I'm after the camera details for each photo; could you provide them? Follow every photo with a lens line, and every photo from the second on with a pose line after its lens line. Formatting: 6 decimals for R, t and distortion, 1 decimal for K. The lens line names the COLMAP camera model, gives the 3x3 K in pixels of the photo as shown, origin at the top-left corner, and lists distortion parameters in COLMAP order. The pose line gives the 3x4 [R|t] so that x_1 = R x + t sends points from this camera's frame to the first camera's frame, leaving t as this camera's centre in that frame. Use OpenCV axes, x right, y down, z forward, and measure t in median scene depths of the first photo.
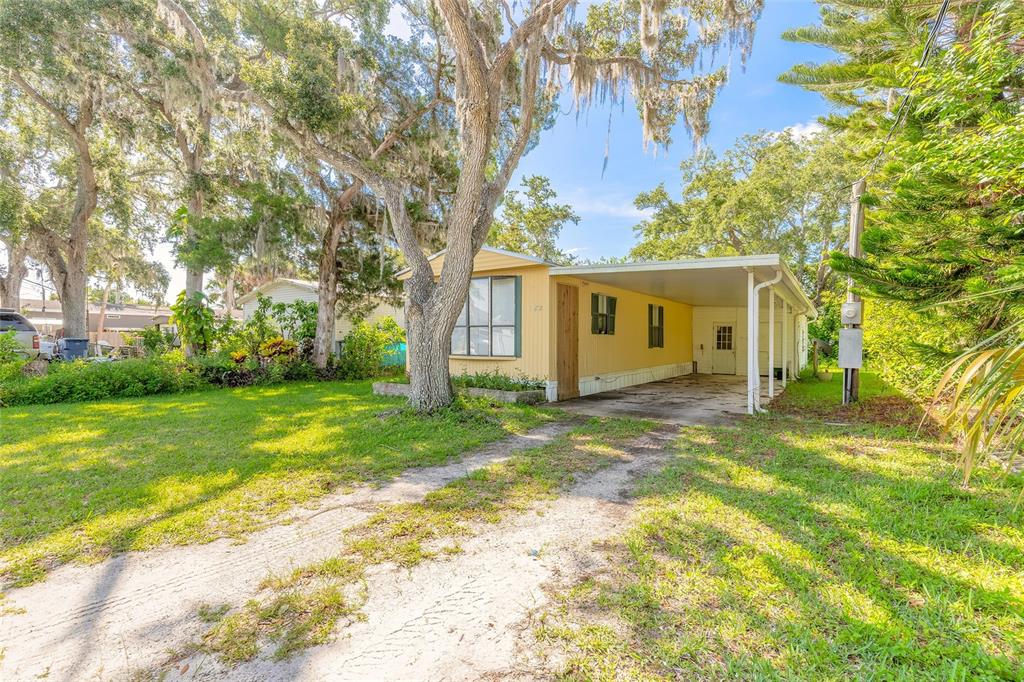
lens RADIAL K [[456.5, 0, 512.0], [0, 456.5, 341.0], [0, 0, 1]] dist [-0.000728, 0.000202]
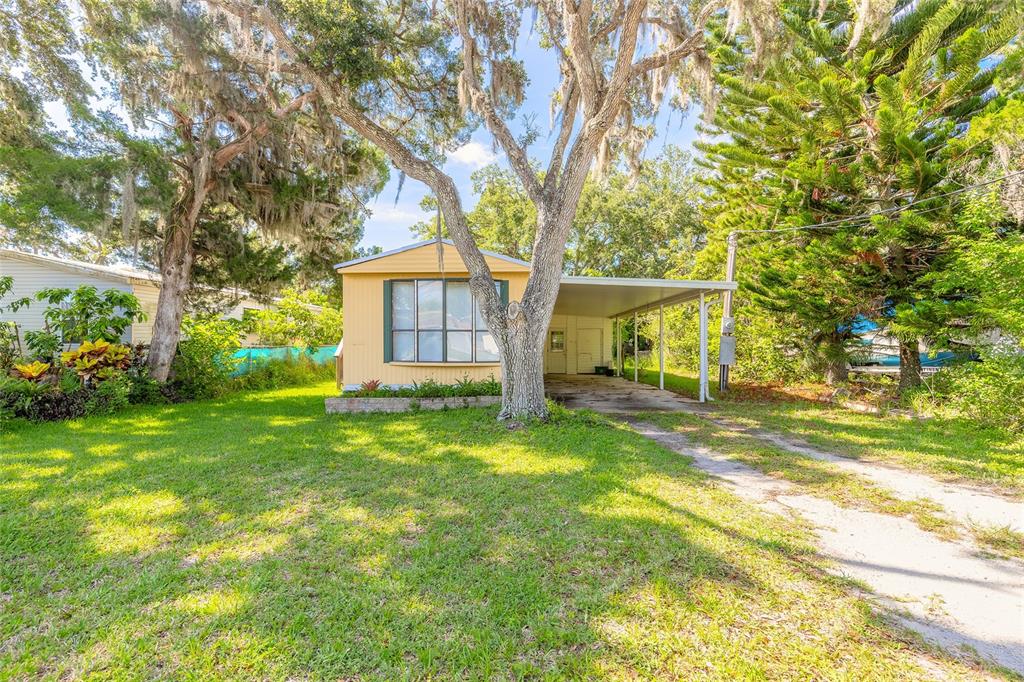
lens RADIAL K [[477.2, 0, 512.0], [0, 477.2, 341.0], [0, 0, 1]] dist [0.014336, -0.000251]
pose [[0.832418, 0.000274, 0.554148, -0.432051], [0.000931, 0.999998, -0.001893, -0.009045], [-0.554147, 0.002091, 0.832416, 0.093330]]
